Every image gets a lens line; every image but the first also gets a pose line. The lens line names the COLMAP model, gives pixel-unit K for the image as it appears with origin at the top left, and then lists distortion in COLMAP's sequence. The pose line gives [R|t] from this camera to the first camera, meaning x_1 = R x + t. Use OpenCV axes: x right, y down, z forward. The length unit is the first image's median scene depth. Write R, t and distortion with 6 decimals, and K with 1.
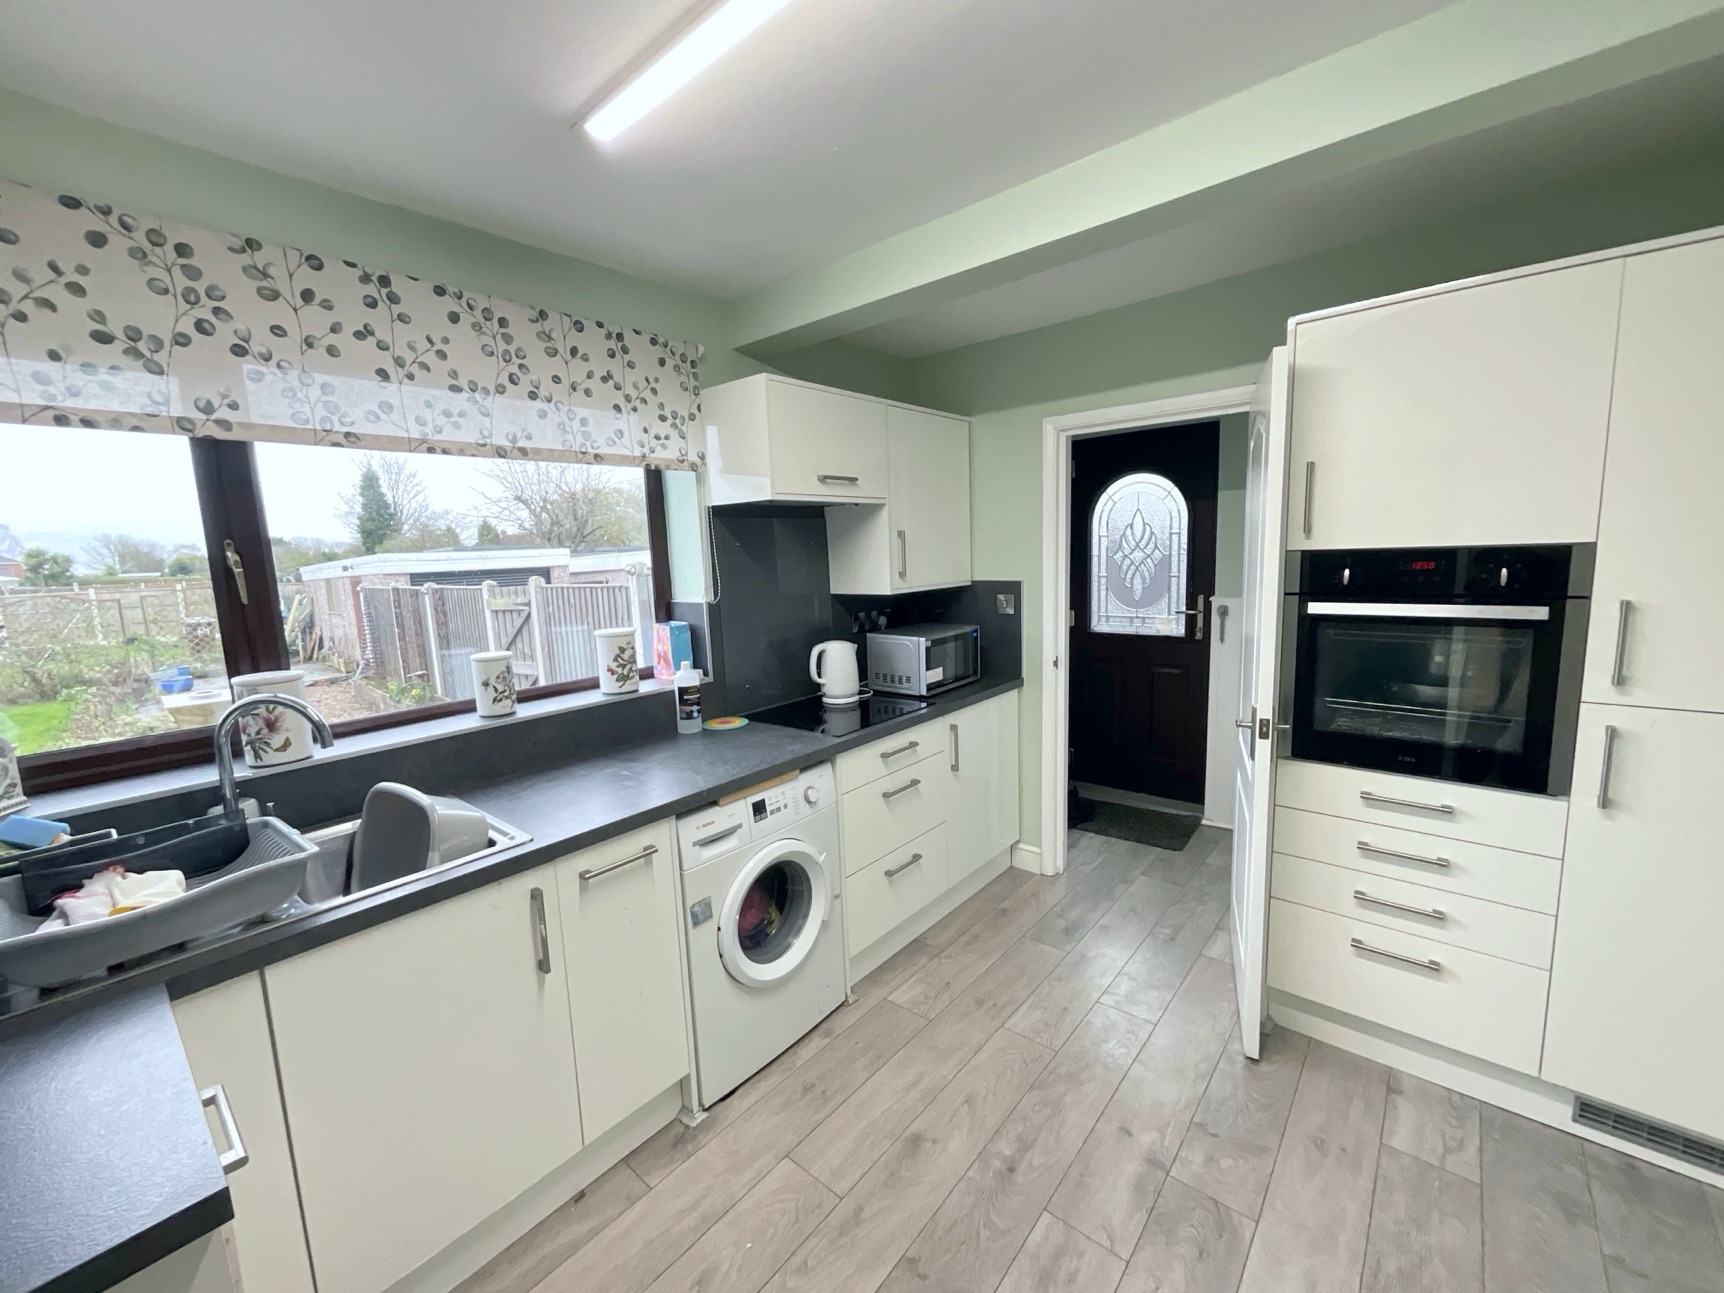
lens RADIAL K [[696.3, 0, 861.8], [0, 696.3, 645.1], [0, 0, 1]] dist [-0.019191, 0.010701]
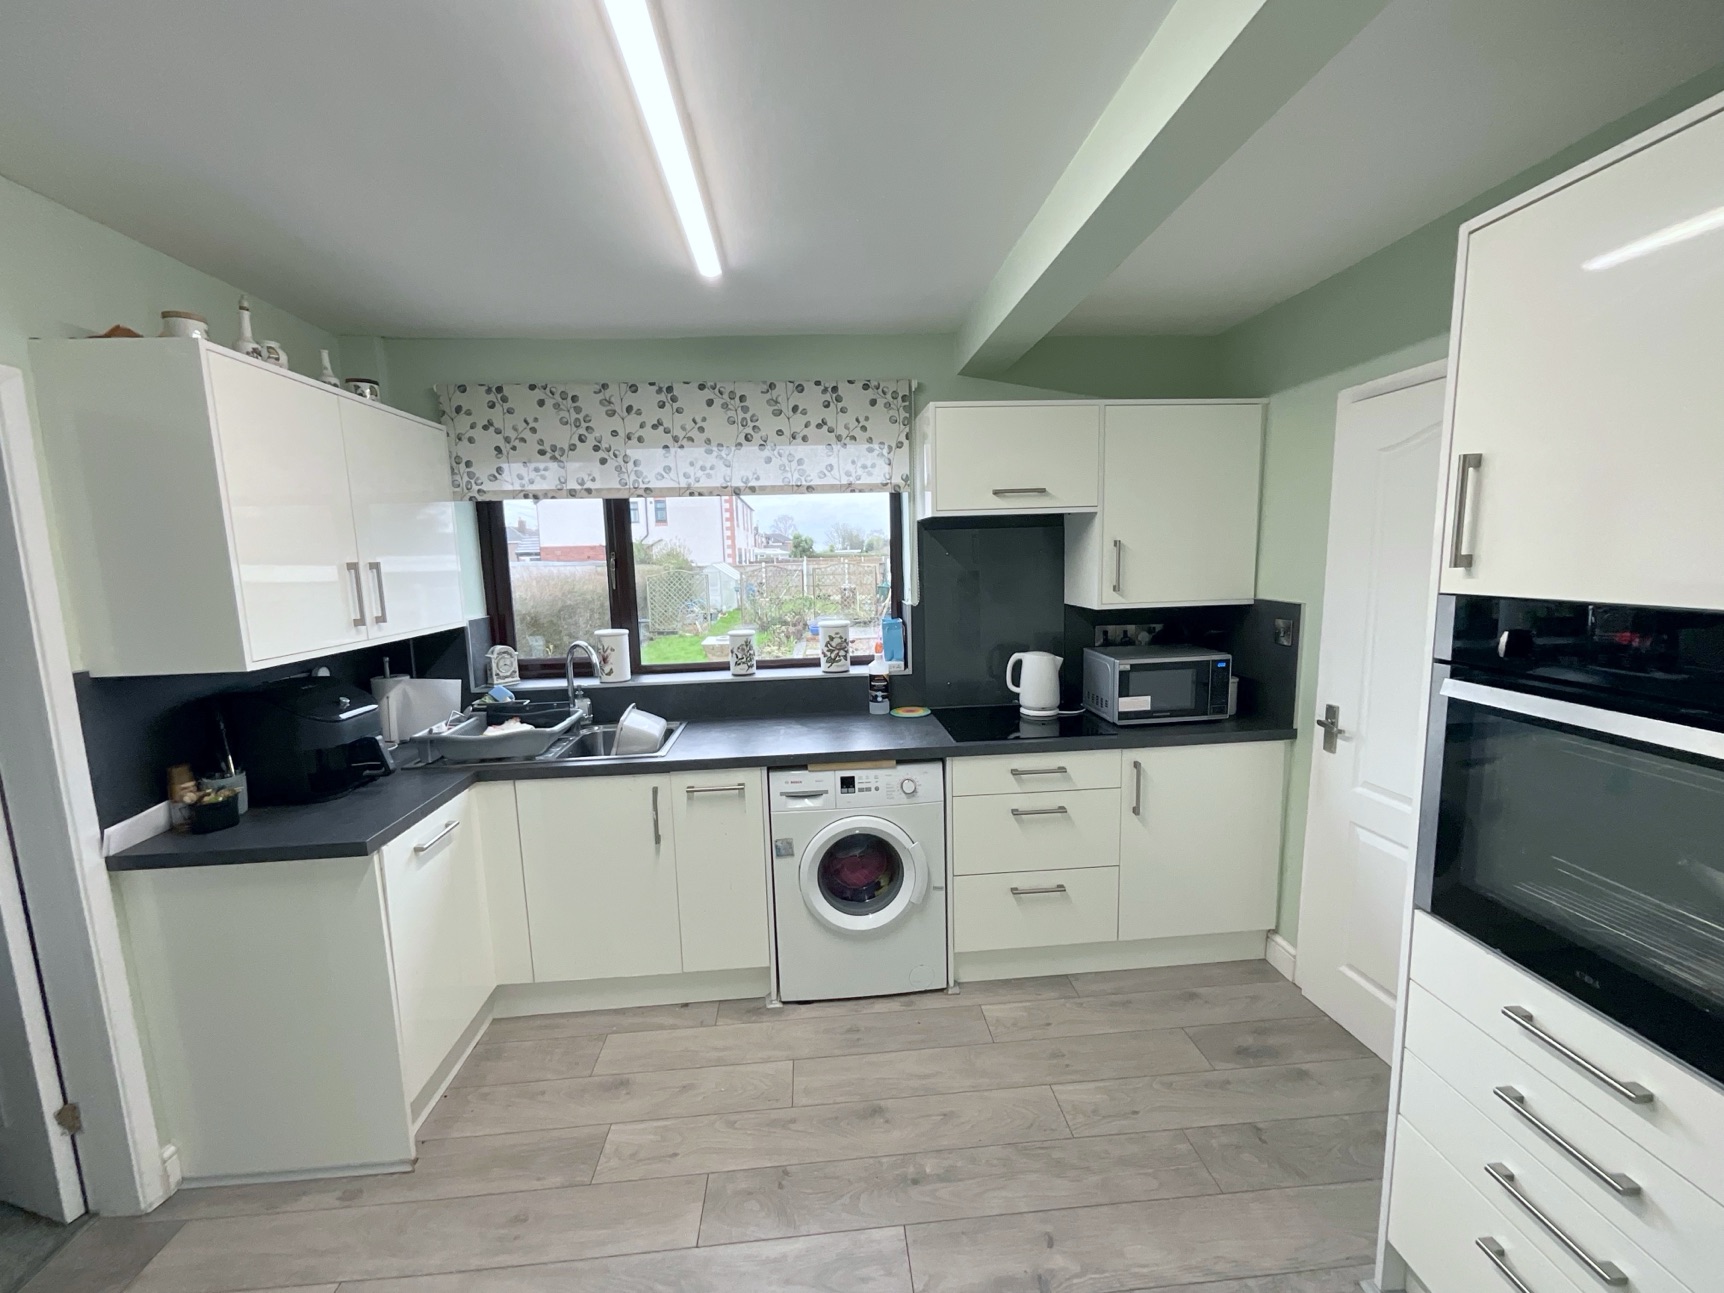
lens RADIAL K [[699.4, 0, 861.8], [0, 699.4, 645.6], [0, 0, 1]] dist [-0.003743, 0.001472]
pose [[0.703965, 0.112713, -0.701234, 0.650537], [-0.096167, 0.993361, 0.063127, -0.072678], [0.703694, 0.022996, 0.710131, 0.155147]]
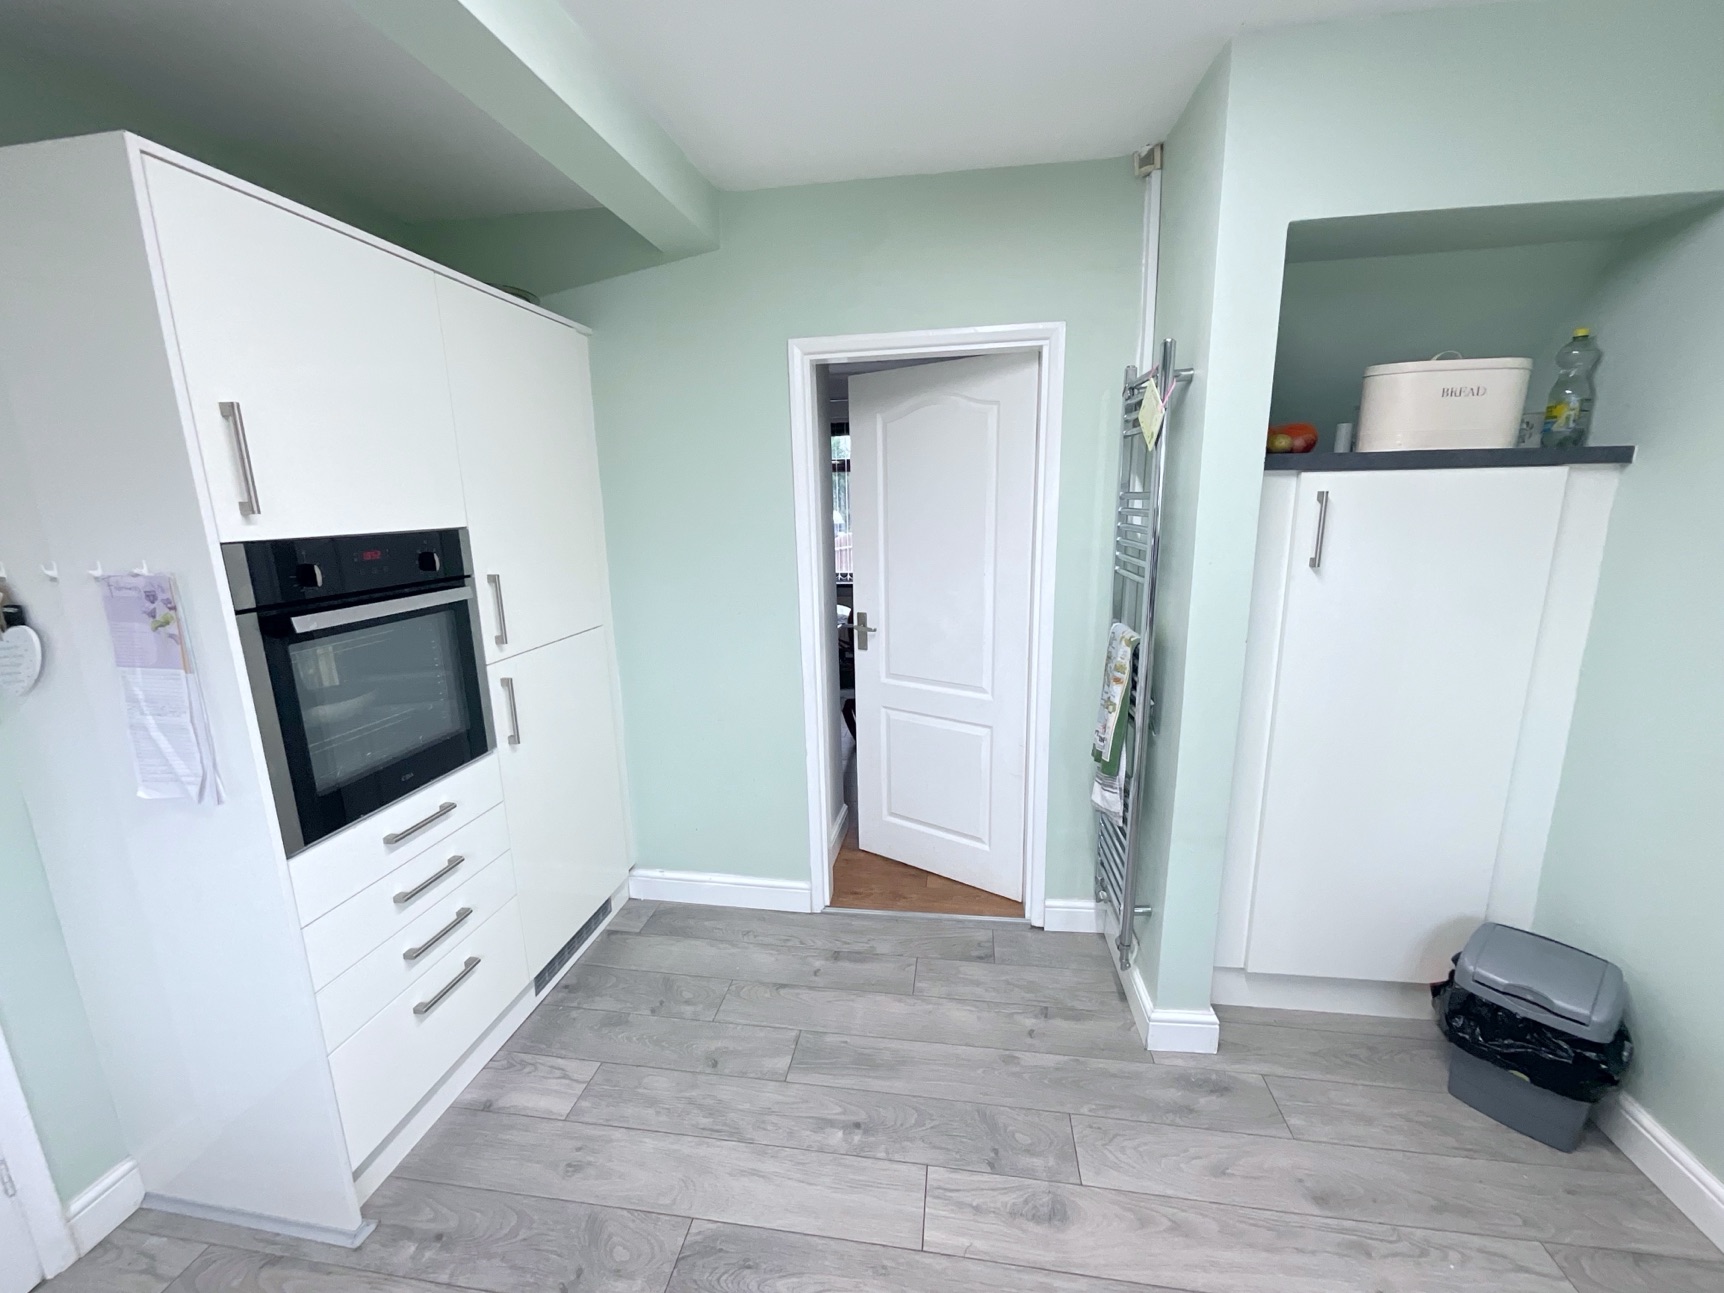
lens RADIAL K [[699.4, 0, 861.8], [0, 699.4, 645.6], [0, 0, 1]] dist [-0.003743, 0.001472]
pose [[-0.526074, -0.126681, 0.840951, -0.207346], [0.159185, 0.956698, 0.243699, -0.103128], [-0.835408, 0.262071, -0.483128, 0.793253]]
